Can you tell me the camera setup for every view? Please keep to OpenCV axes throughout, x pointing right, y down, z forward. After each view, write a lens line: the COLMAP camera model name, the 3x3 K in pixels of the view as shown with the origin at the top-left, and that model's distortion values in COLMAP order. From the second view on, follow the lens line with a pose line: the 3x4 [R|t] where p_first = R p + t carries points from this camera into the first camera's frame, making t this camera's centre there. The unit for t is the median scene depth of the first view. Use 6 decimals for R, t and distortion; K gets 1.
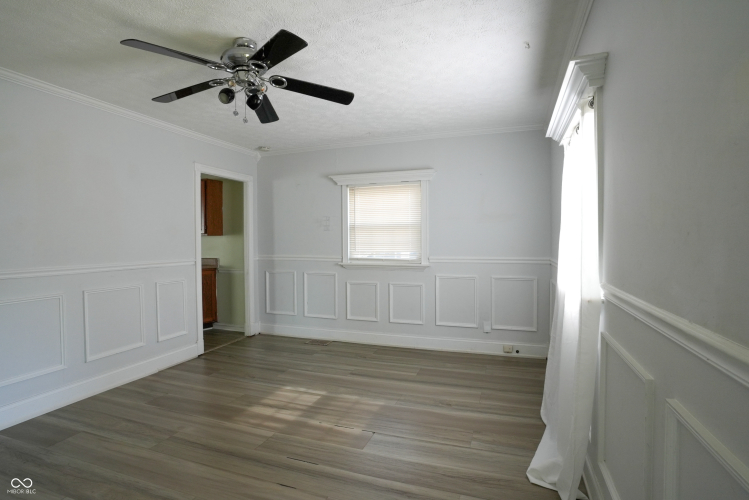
lens RADIAL K [[402.9, 0, 390.2], [0, 402.9, 248.8], [0, 0, 1]] dist [-0.075612, 0.031790]
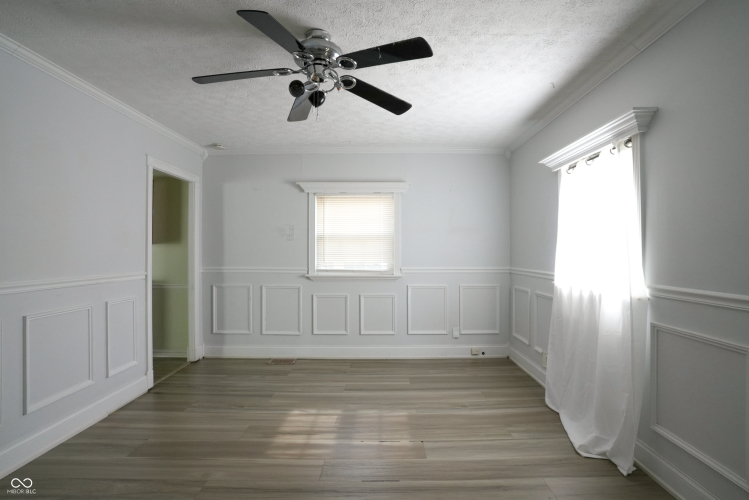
lens RADIAL K [[402.9, 0, 405.6], [0, 402.9, 249.9], [0, 0, 1]] dist [-0.075612, 0.031790]
pose [[0.929230, 0.009259, 0.369386, -0.294970], [0.001260, 0.999601, -0.028225, 0.004096], [-0.369500, 0.026693, 0.928847, 0.045004]]
